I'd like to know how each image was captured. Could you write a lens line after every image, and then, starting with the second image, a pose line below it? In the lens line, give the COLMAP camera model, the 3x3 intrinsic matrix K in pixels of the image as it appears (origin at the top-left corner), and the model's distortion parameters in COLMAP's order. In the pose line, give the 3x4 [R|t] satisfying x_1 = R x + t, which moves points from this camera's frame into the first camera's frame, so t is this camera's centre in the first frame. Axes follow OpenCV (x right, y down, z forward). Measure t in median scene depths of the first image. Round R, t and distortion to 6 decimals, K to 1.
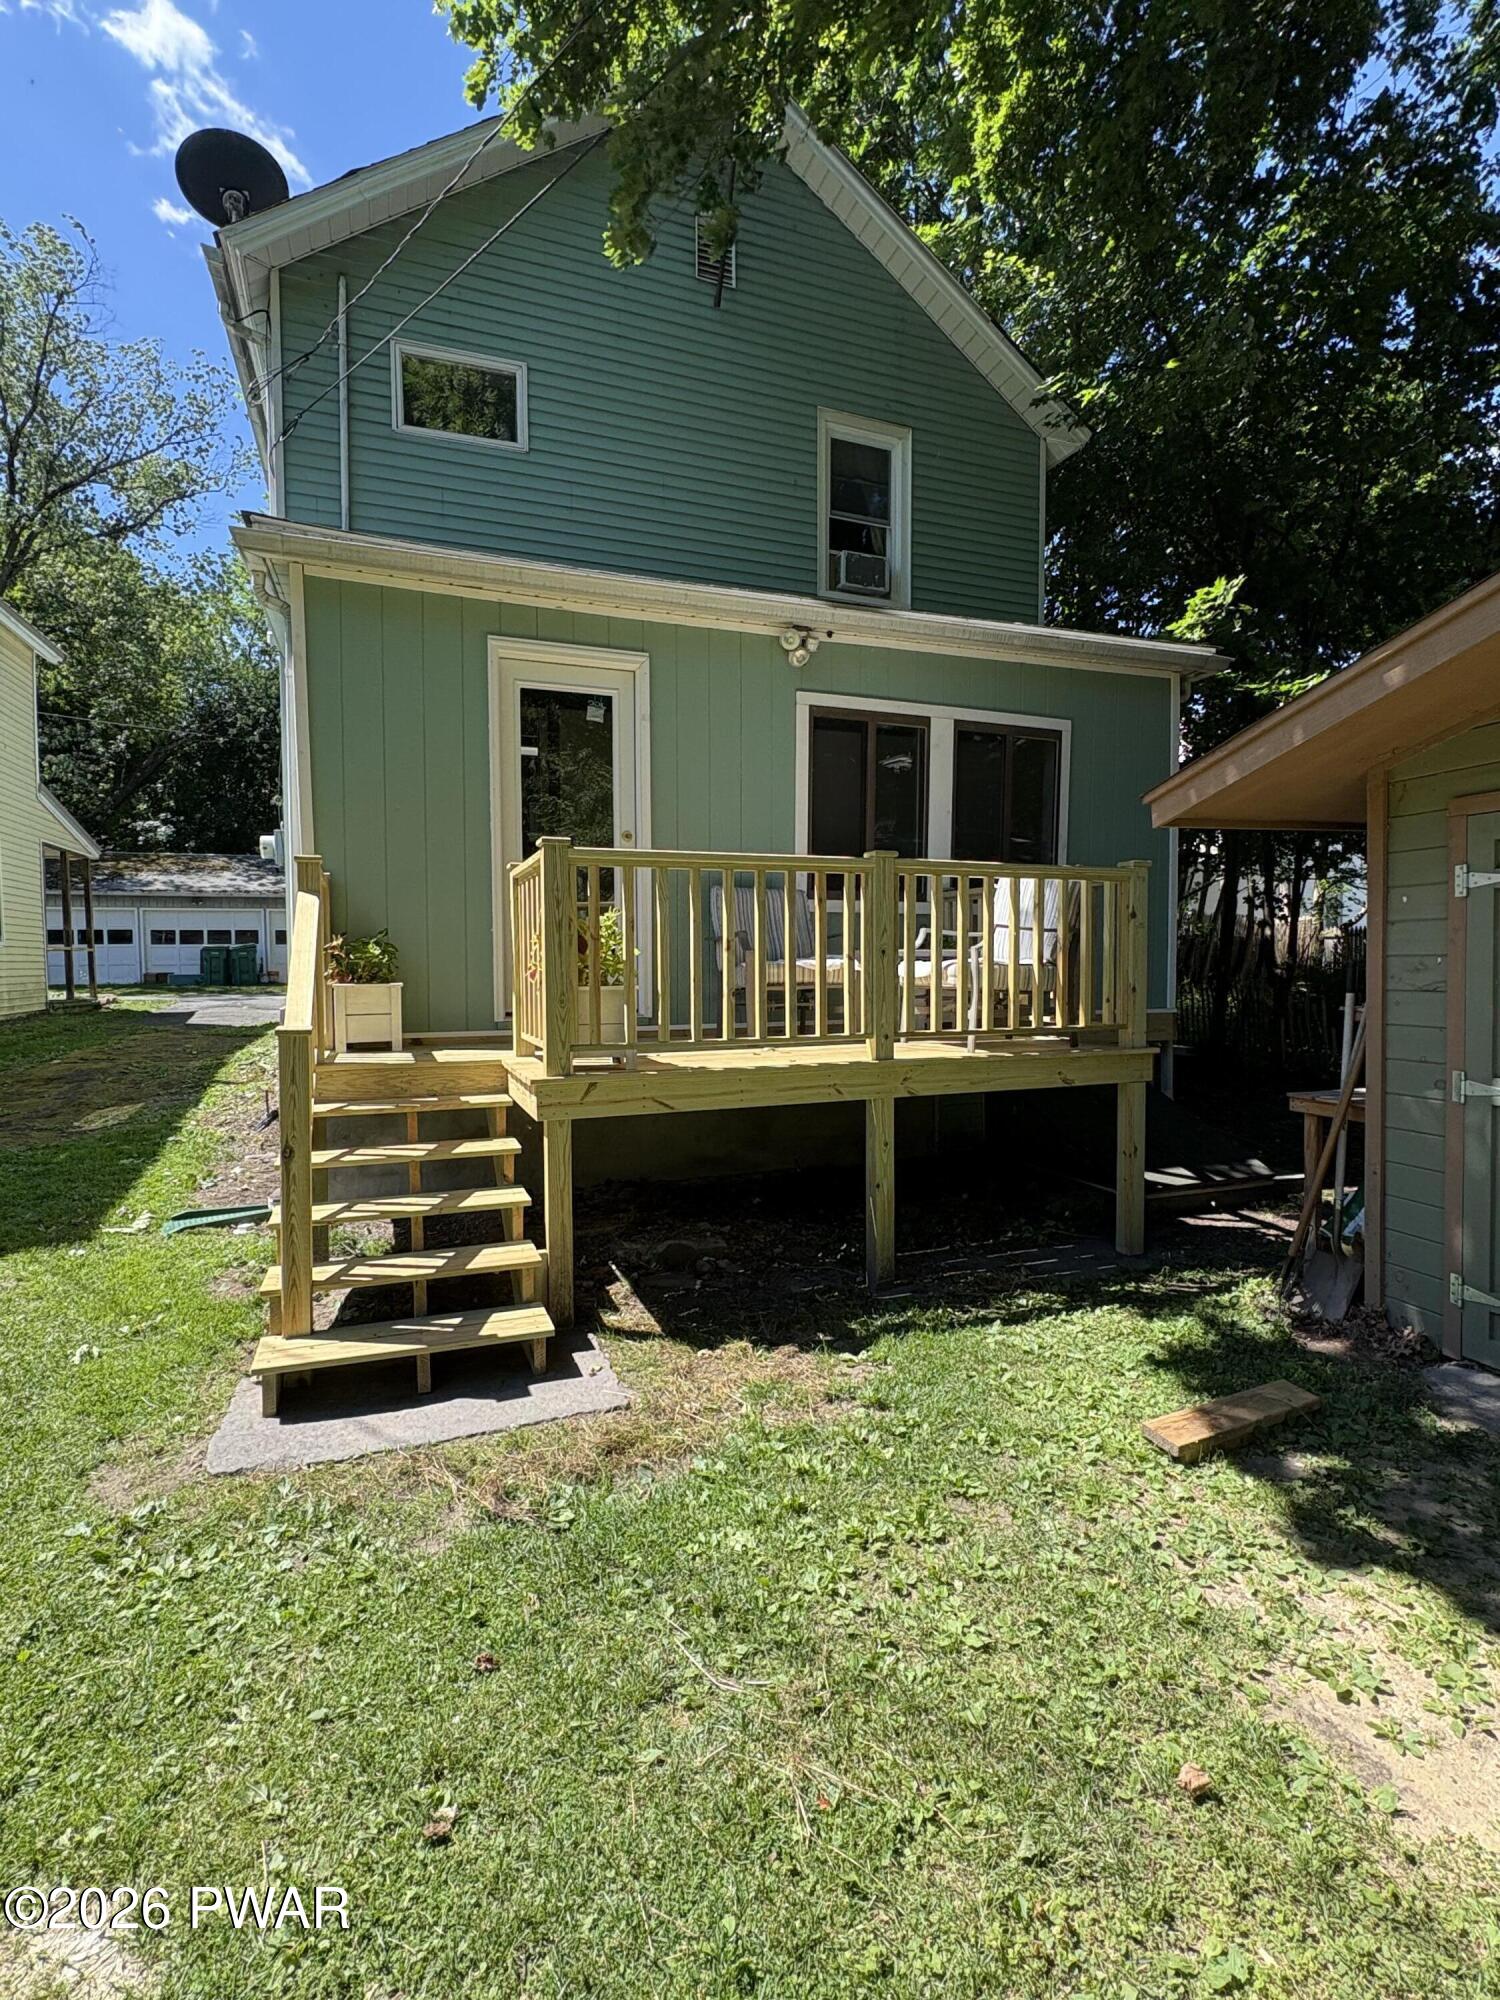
lens RADIAL K [[922.9, 0, 750.0], [0, 922.9, 1000.0], [0, 0, 1]] dist [0.000337, 0.000056]
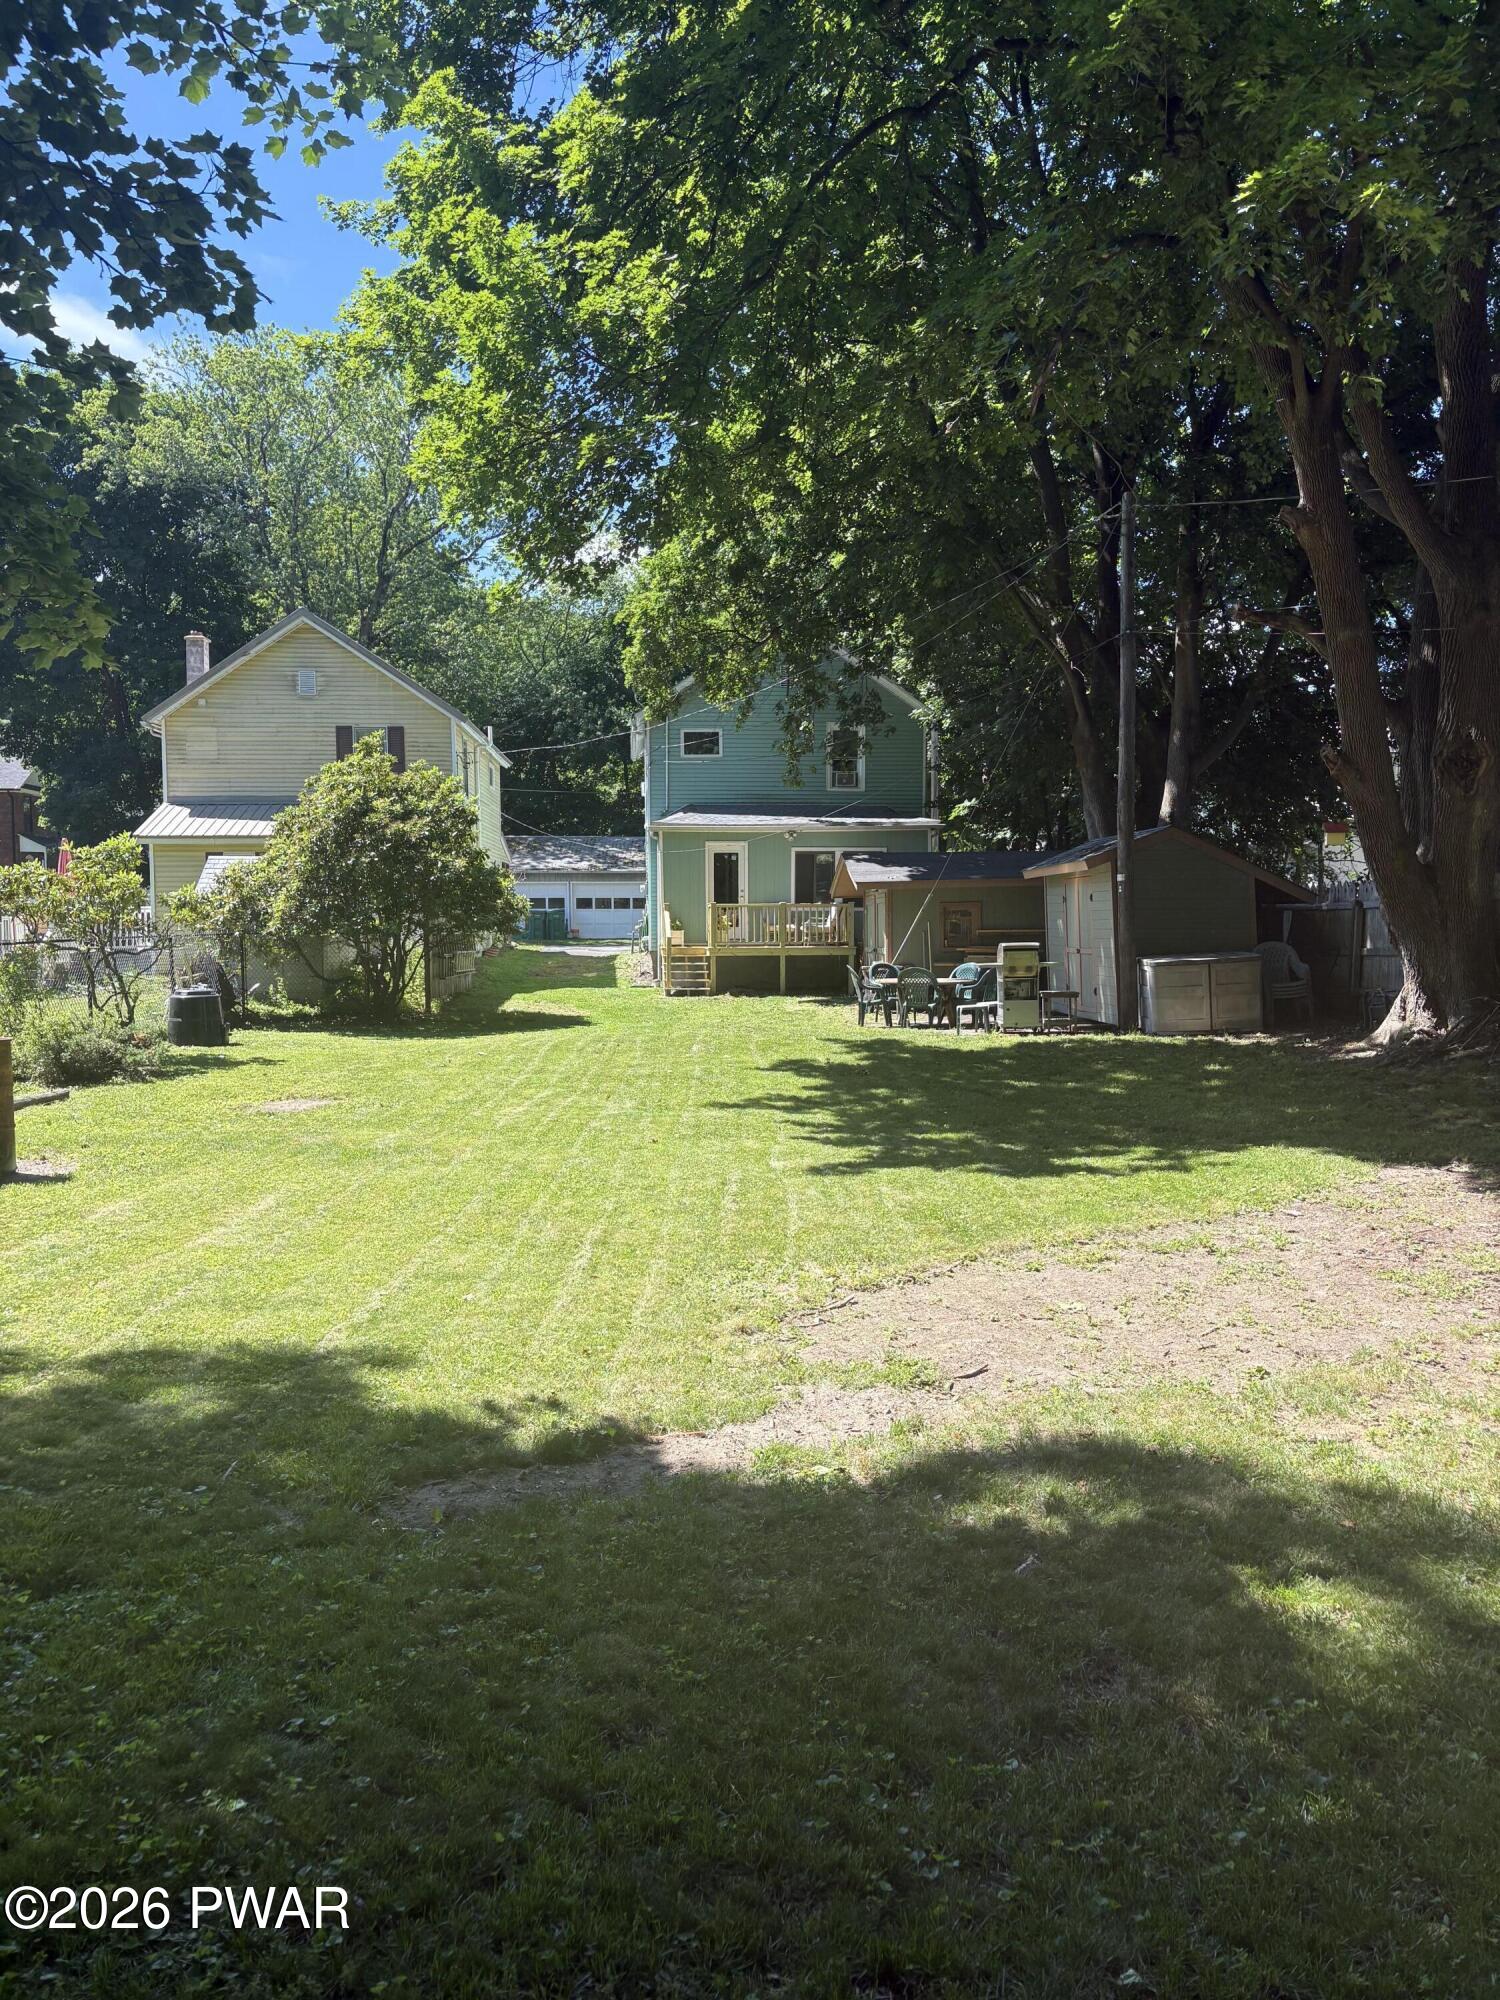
lens RADIAL K [[1525.9, 0, 757.2], [0, 1525.9, 995.7], [0, 0, 1]] dist [0.033029, -0.031754]
pose [[0.958729, 0.014859, -0.283932, 1.651132], [-0.011986, 0.999858, 0.011852, 0.163711], [0.284068, -0.007960, 0.958771, -4.790771]]
